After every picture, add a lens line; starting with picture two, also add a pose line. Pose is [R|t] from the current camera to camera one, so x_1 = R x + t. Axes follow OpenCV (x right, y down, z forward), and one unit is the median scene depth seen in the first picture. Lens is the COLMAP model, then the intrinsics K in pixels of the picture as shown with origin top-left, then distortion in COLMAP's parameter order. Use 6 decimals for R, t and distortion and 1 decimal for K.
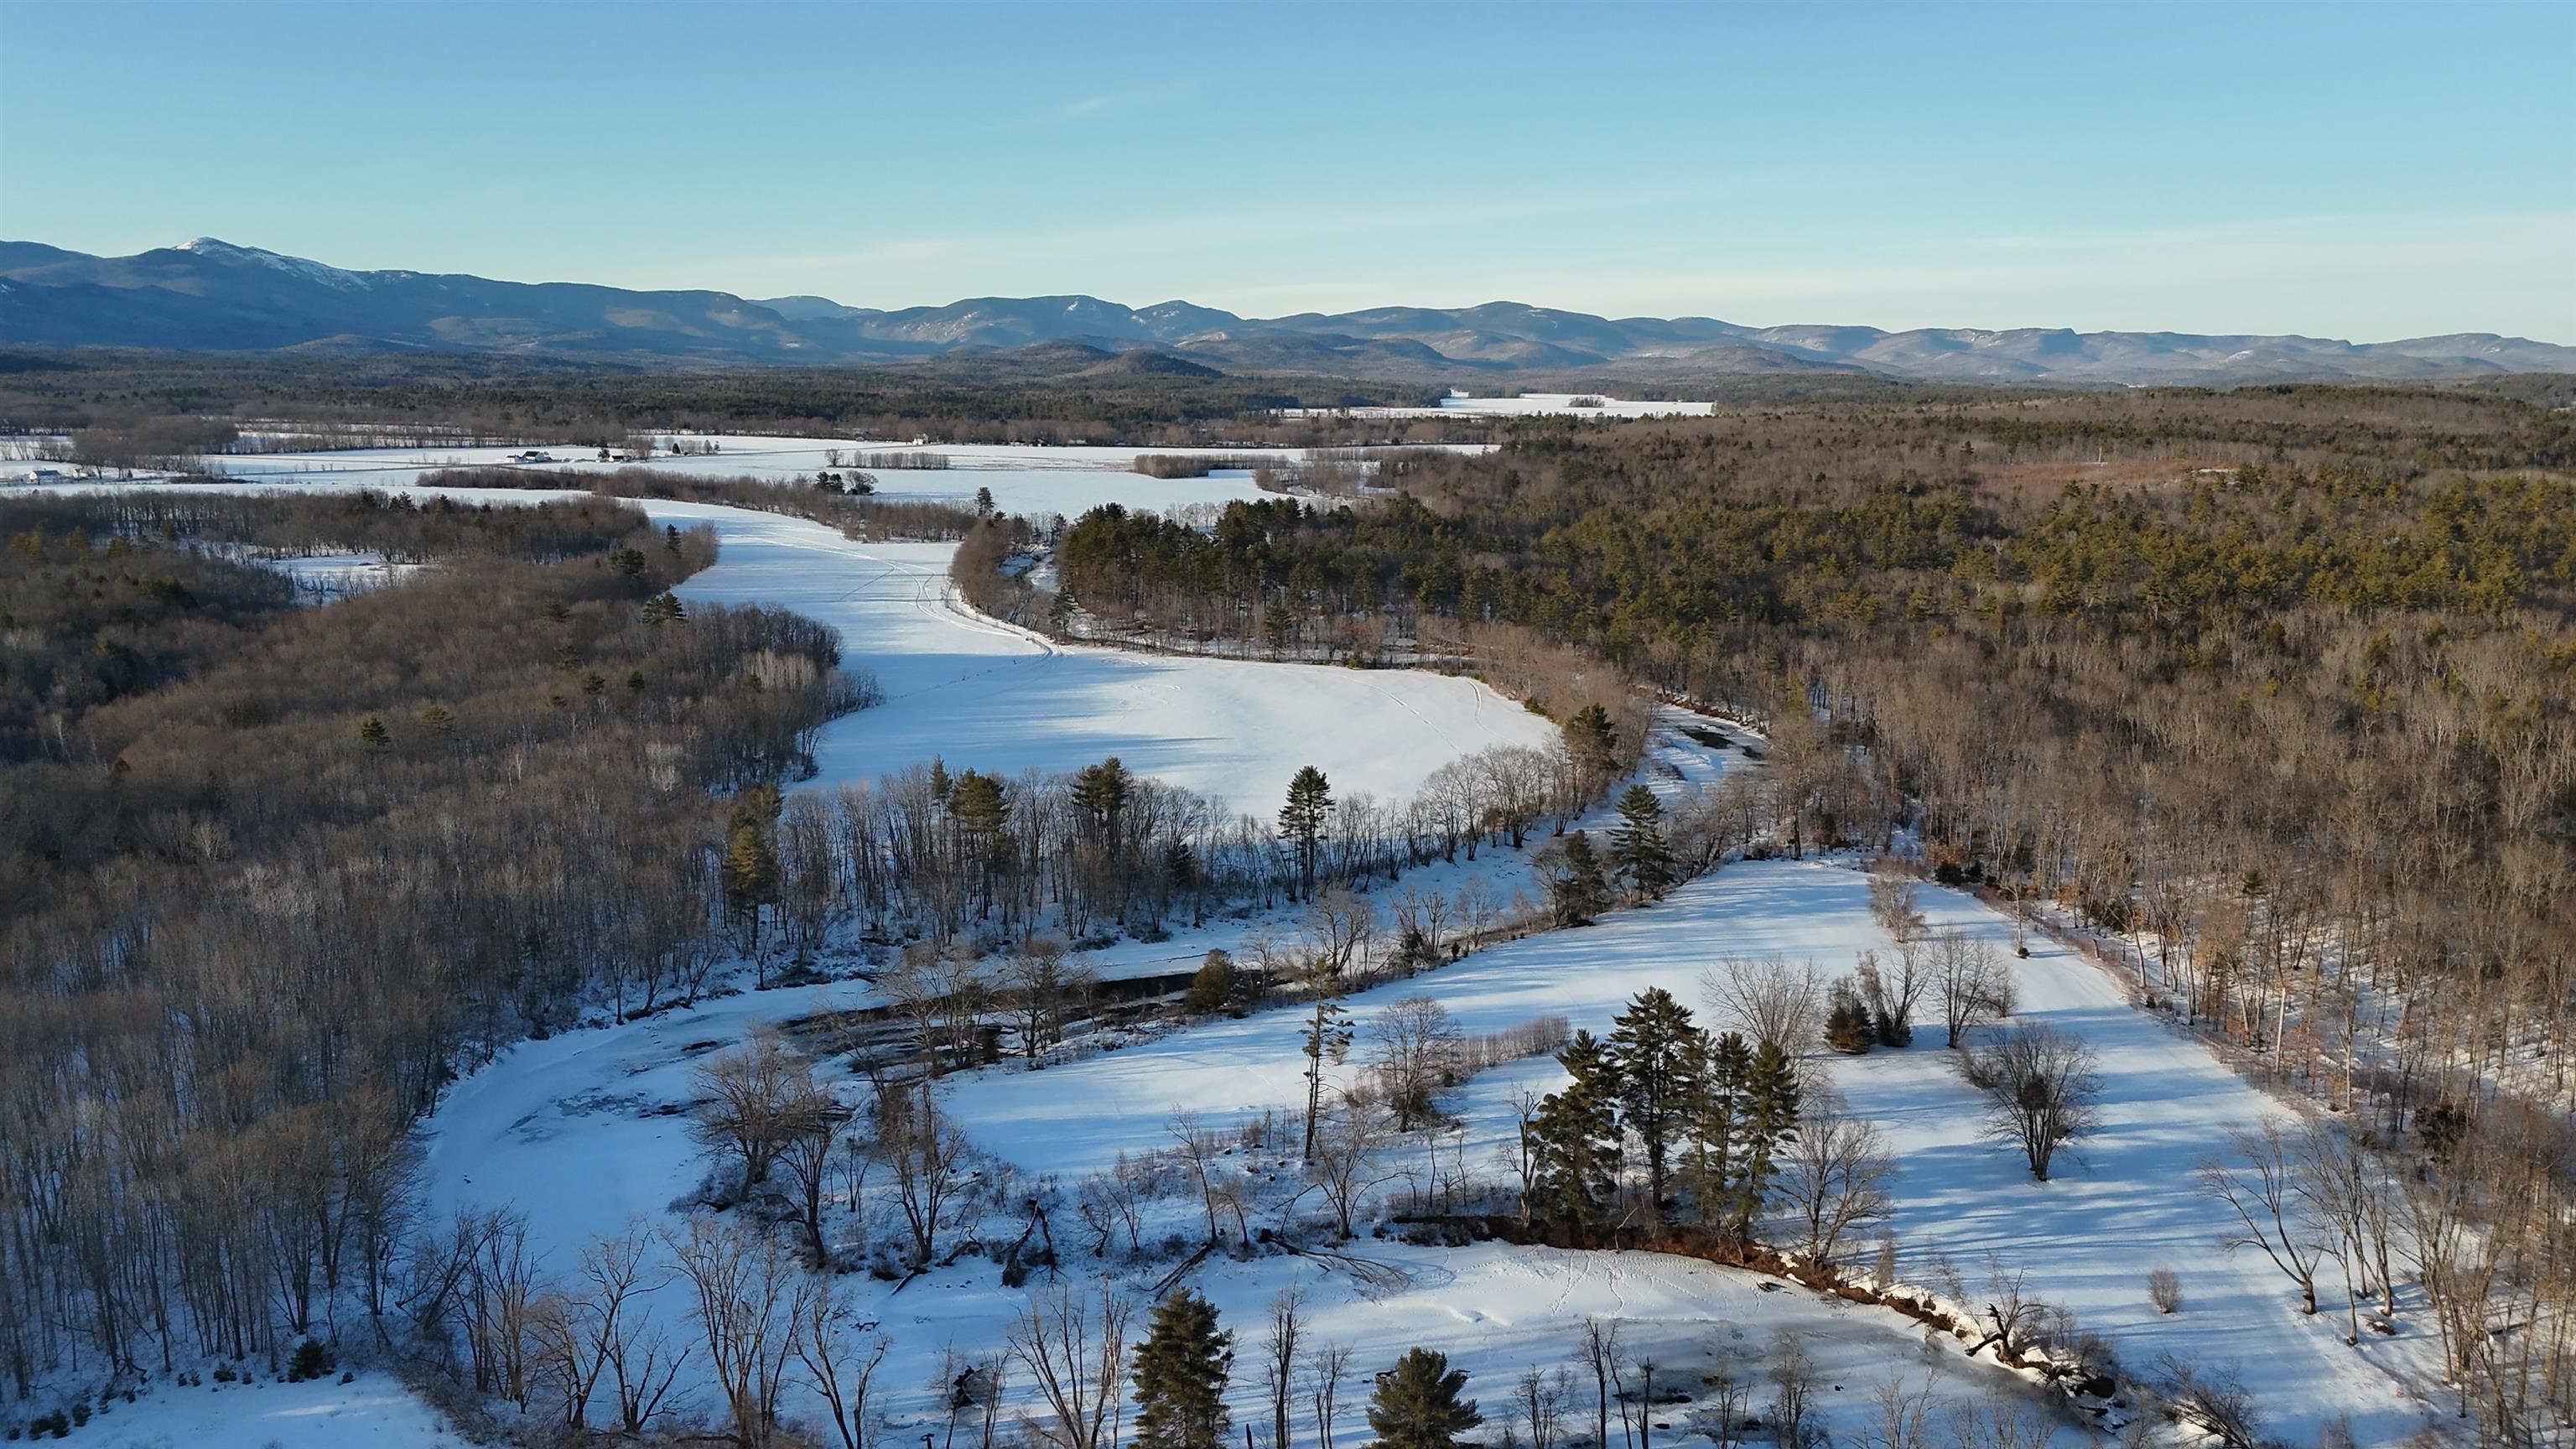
lens RADIAL K [[1903.4, 0, 1266.5], [0, 1903.4, 722.5], [0, 0, 1]] dist [0.078299, -0.066914]
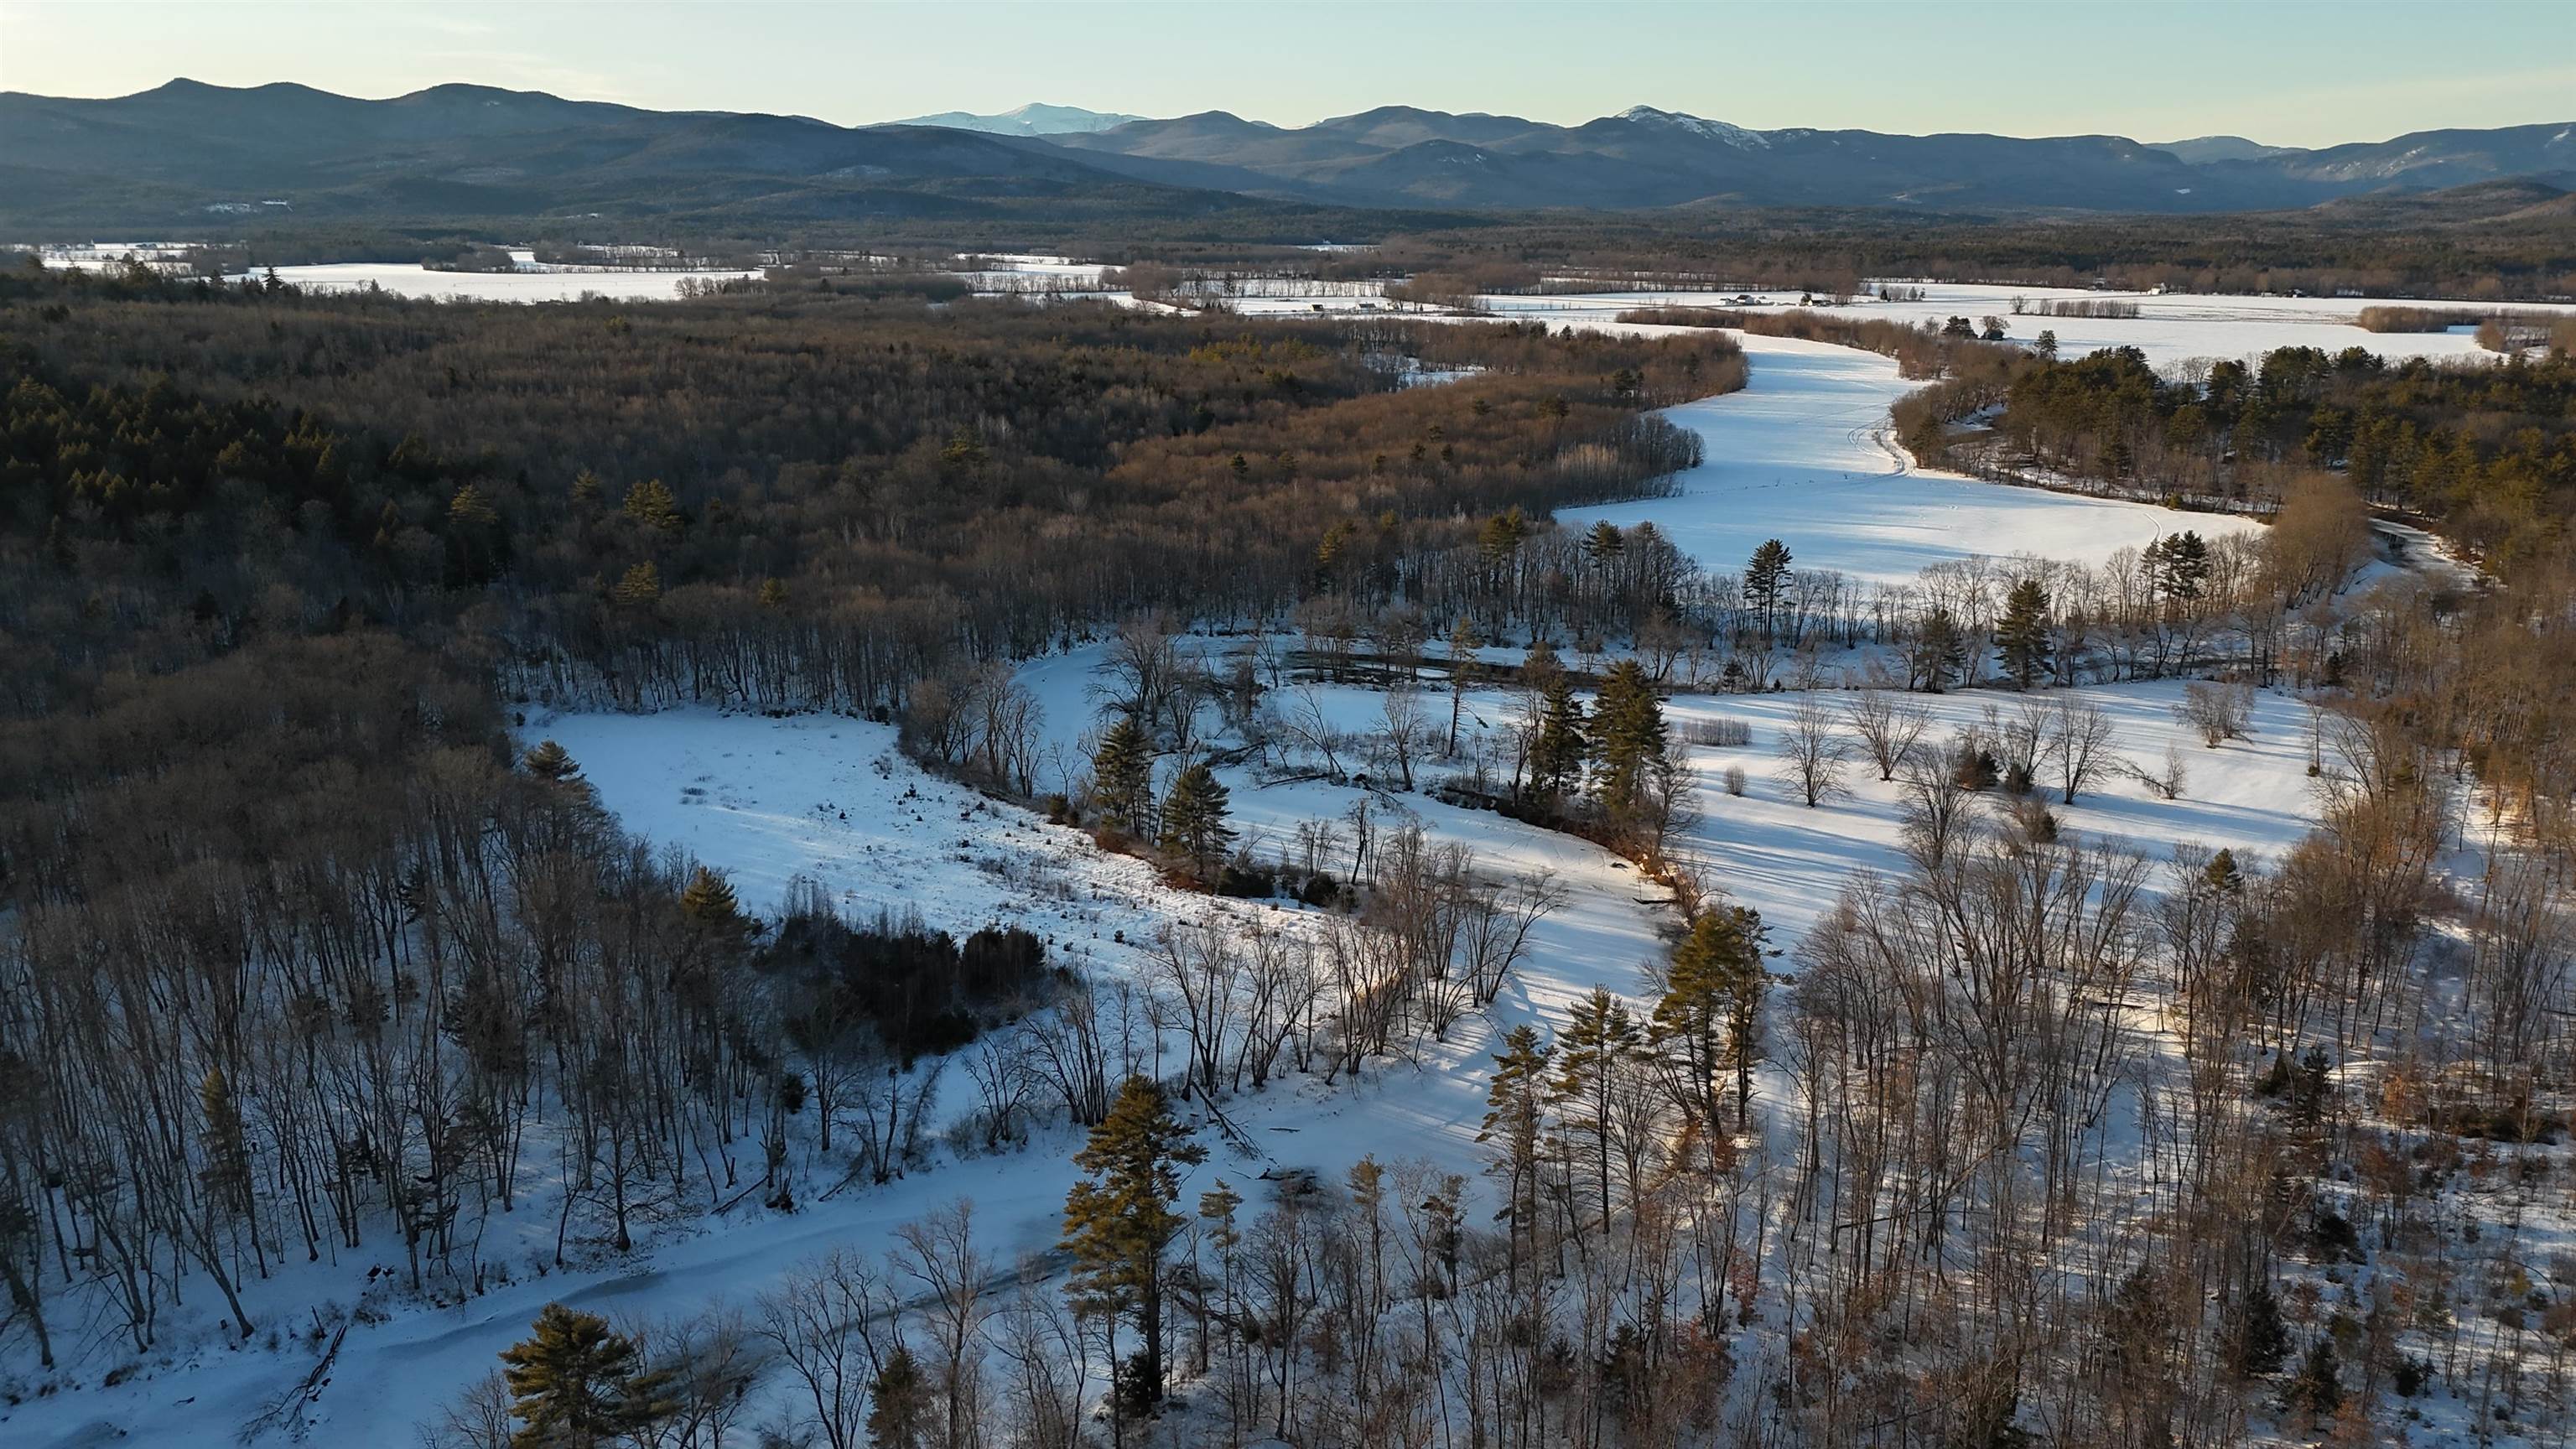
lens RADIAL K [[1903.4, 0, 1301.4], [0, 1903.4, 724.6], [0, 0, 1]] dist [0.078299, -0.066914]
pose [[0.778857, 0.158245, -0.606911, 0.130137], [-0.112974, 0.987217, 0.112424, 0.008483], [0.616943, -0.018997, 0.786778, -0.035294]]
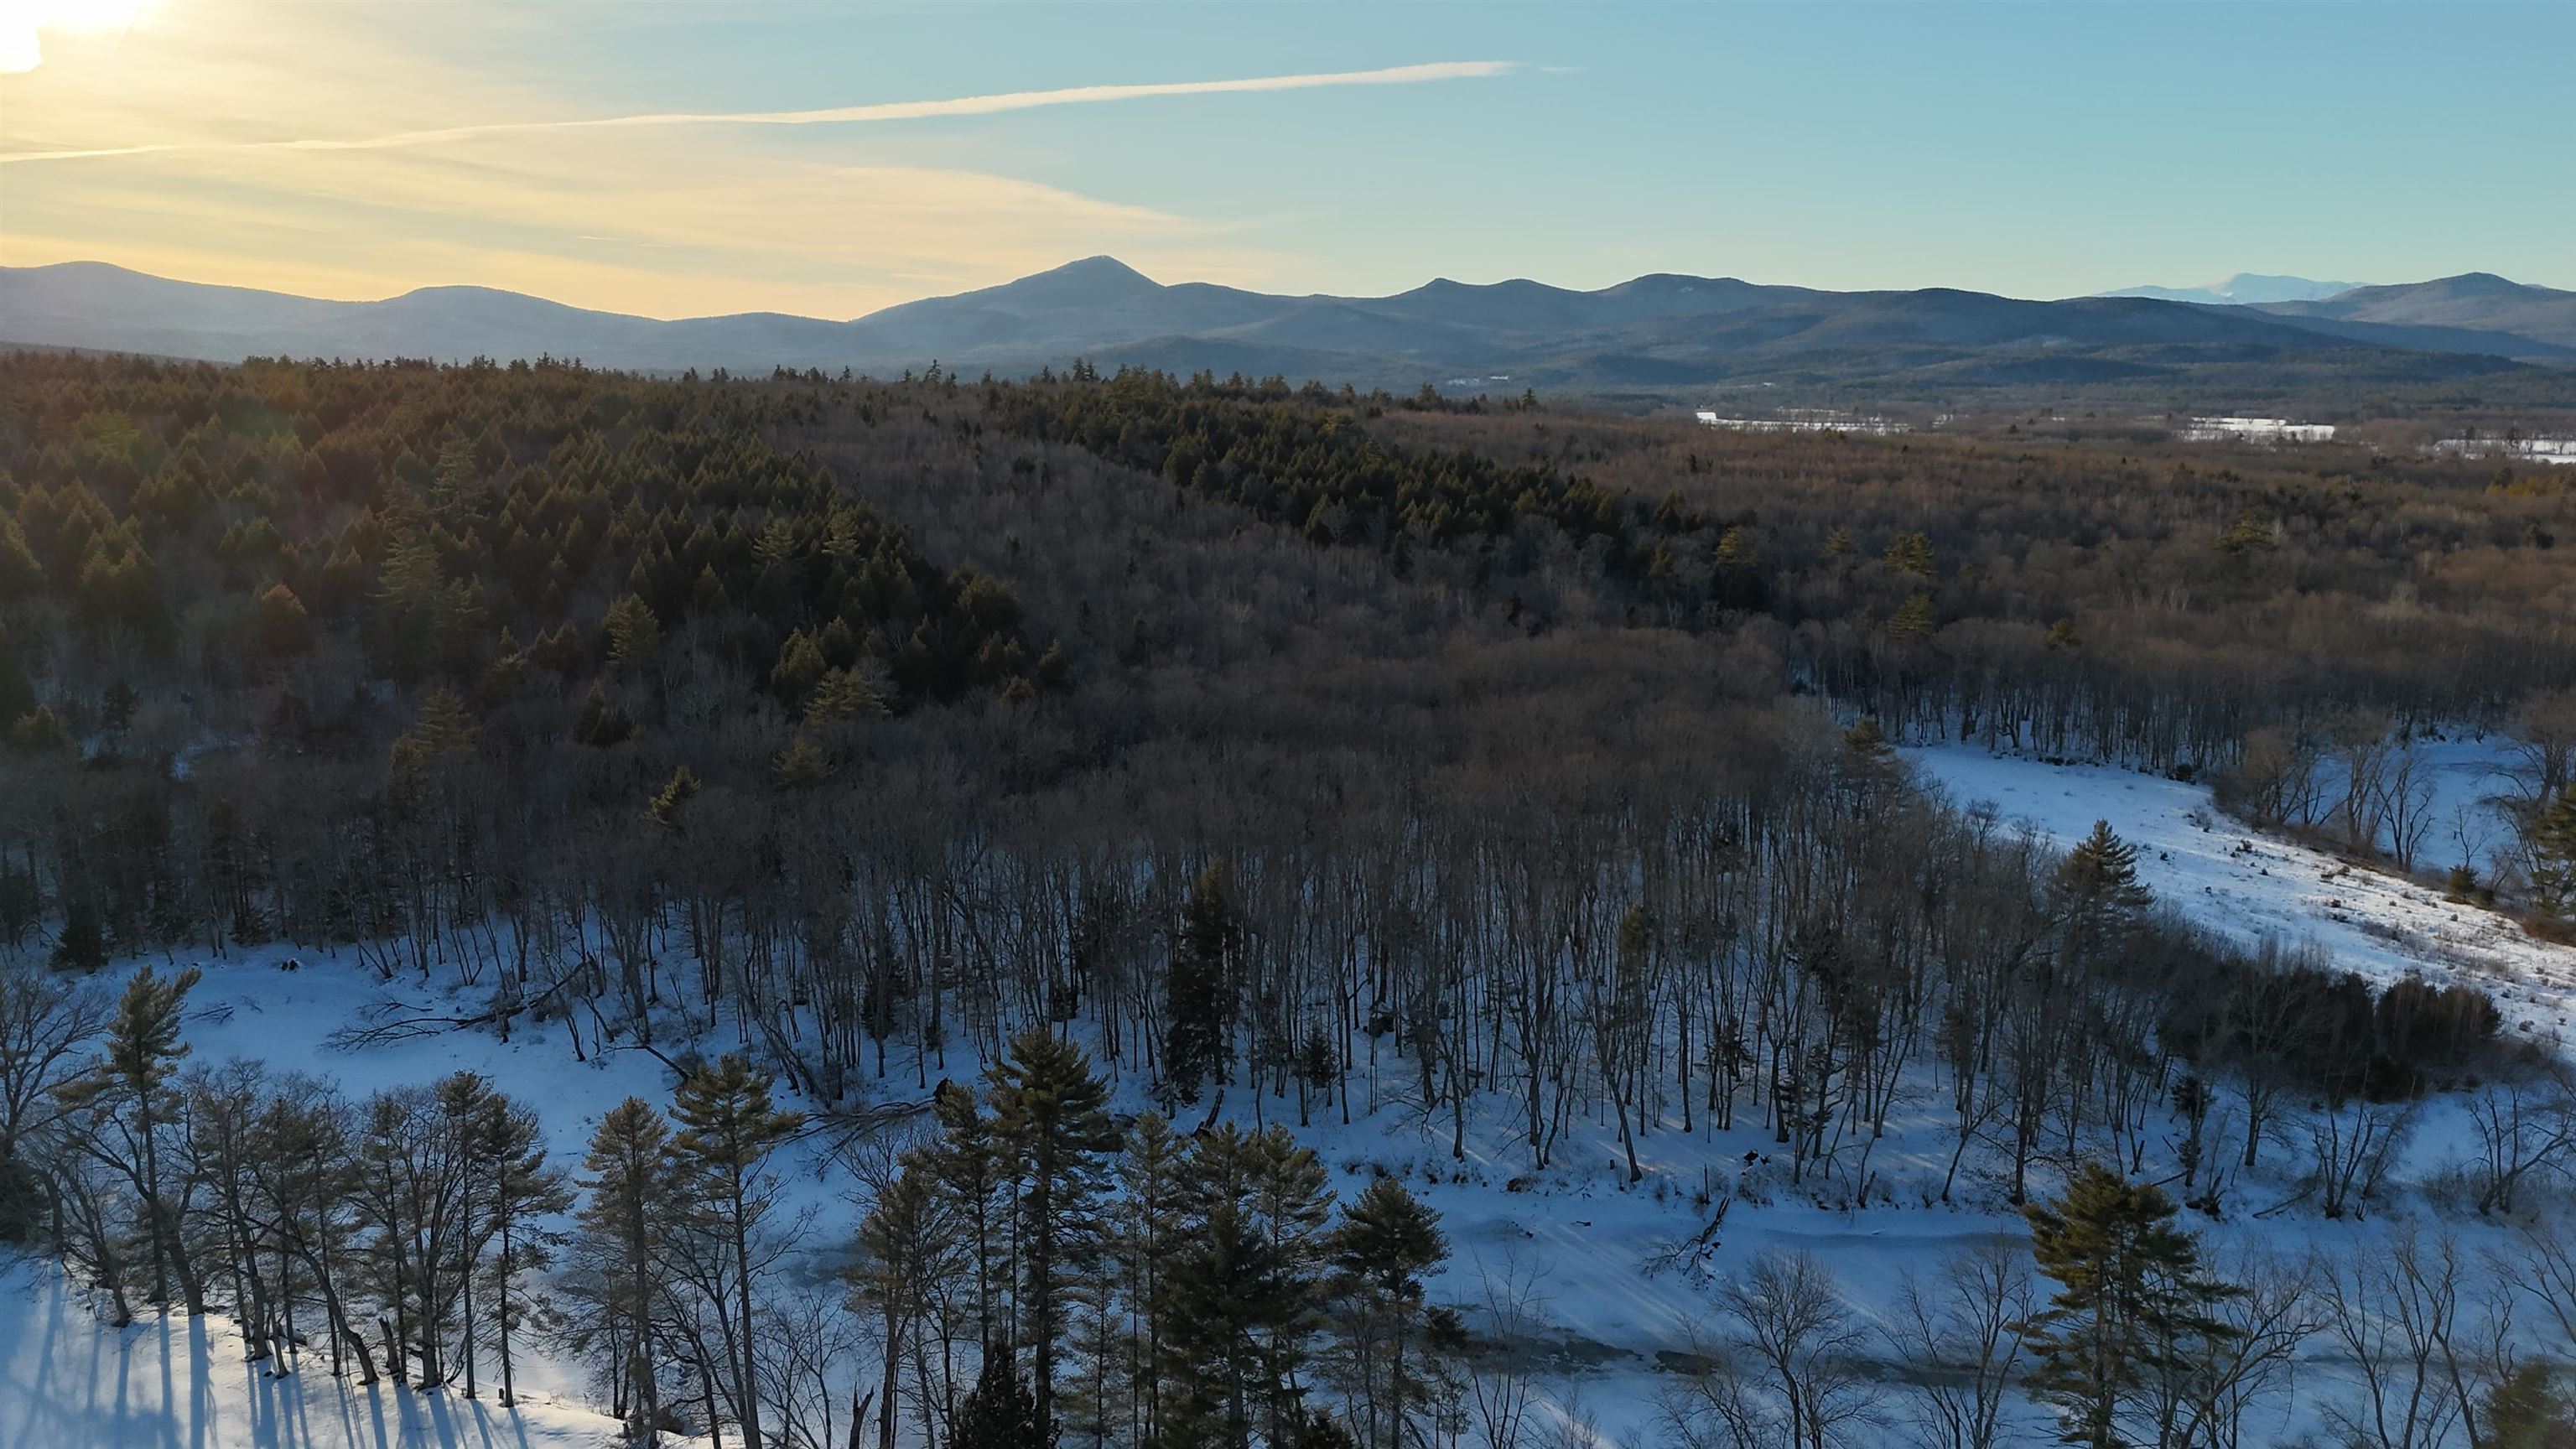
lens RADIAL K [[1903.4, 0, 1279.1], [0, 1903.4, 733.7], [0, 0, 1]] dist [0.078299, -0.066914]
pose [[0.308913, 0.166272, -0.936443, 0.109795], [-0.181792, 0.976769, 0.113463, 0.030403], [0.933555, 0.135188, 0.331964, -0.043055]]
